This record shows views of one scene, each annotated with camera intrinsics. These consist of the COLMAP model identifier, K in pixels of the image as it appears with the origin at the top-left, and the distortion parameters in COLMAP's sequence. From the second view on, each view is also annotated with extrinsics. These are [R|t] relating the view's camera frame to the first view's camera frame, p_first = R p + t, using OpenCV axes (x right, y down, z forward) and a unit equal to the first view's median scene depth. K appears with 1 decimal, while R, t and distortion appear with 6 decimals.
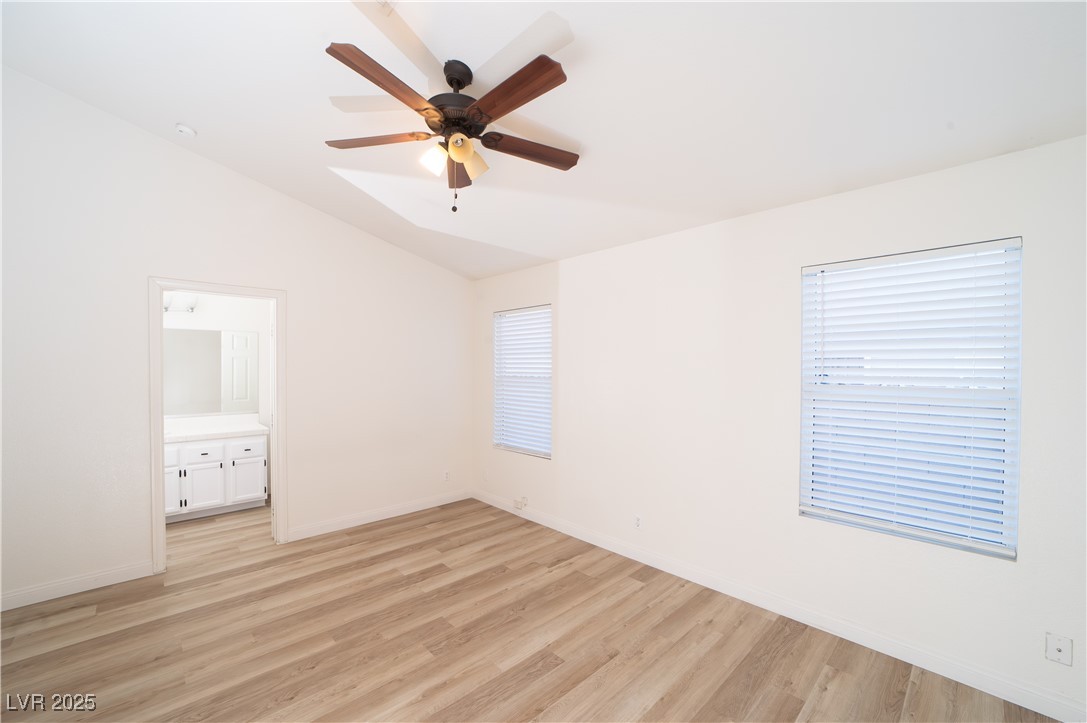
lens RADIAL K [[432.0, 0, 540.9], [0, 432.0, 369.7], [0, 0, 1]] dist [-0.010619, 0.001862]
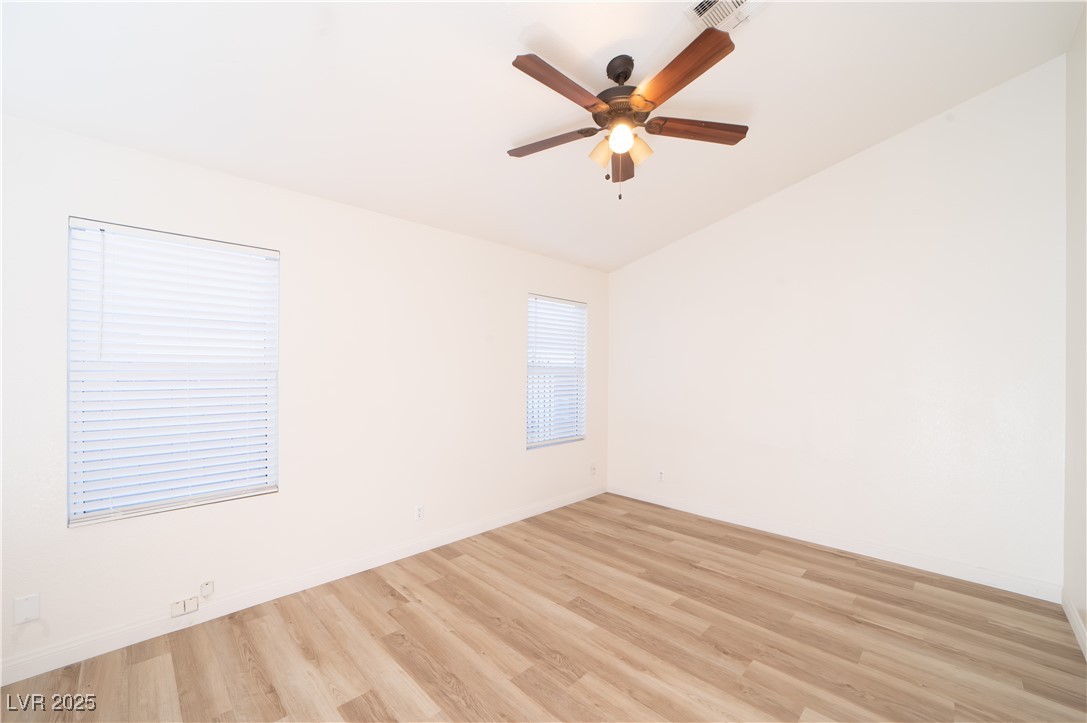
lens RADIAL K [[432.0, 0, 564.0], [0, 432.0, 371.5], [0, 0, 1]] dist [-0.010619, 0.001862]
pose [[-0.056634, -0.005699, 0.998379, -0.881701], [-0.004269, 0.999976, 0.005466, 0.041776], [-0.998386, -0.003952, -0.056657, 0.872834]]
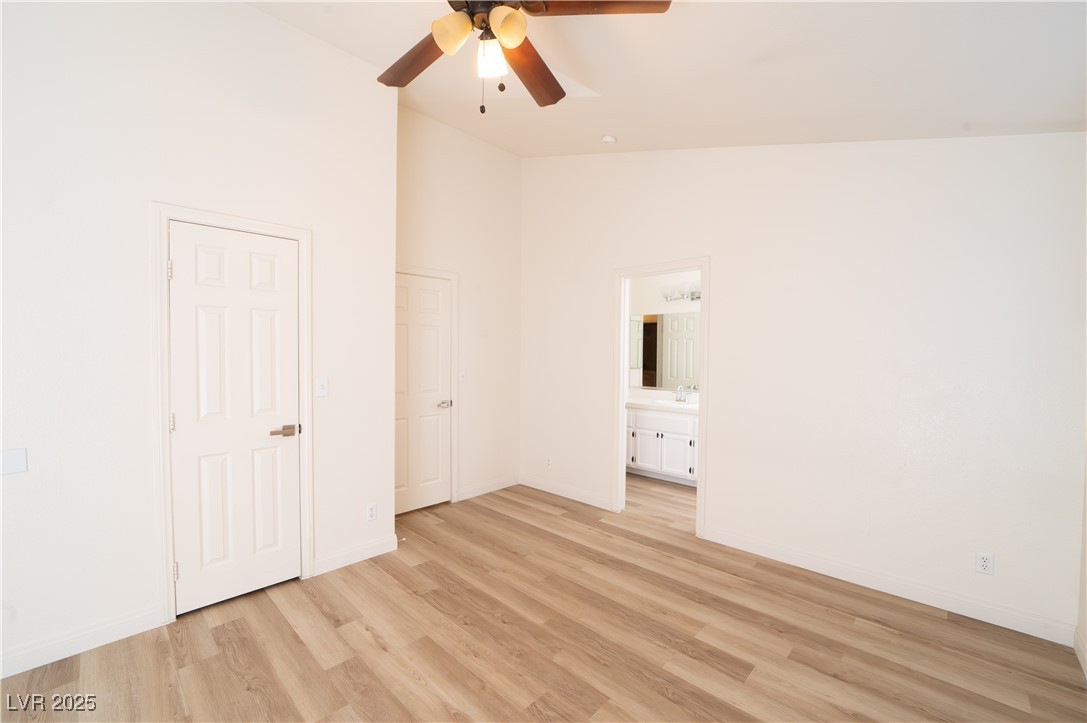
lens RADIAL K [[468.9, 0, 541.2], [0, 468.9, 356.5], [0, 0, 1]] dist [-0.017040, 0.000587]
pose [[0.028028, 0.003508, -0.999601, 0.448709], [-0.014286, 0.999893, 0.003109, 0.036511], [0.999505, 0.014194, 0.028075, 0.793005]]
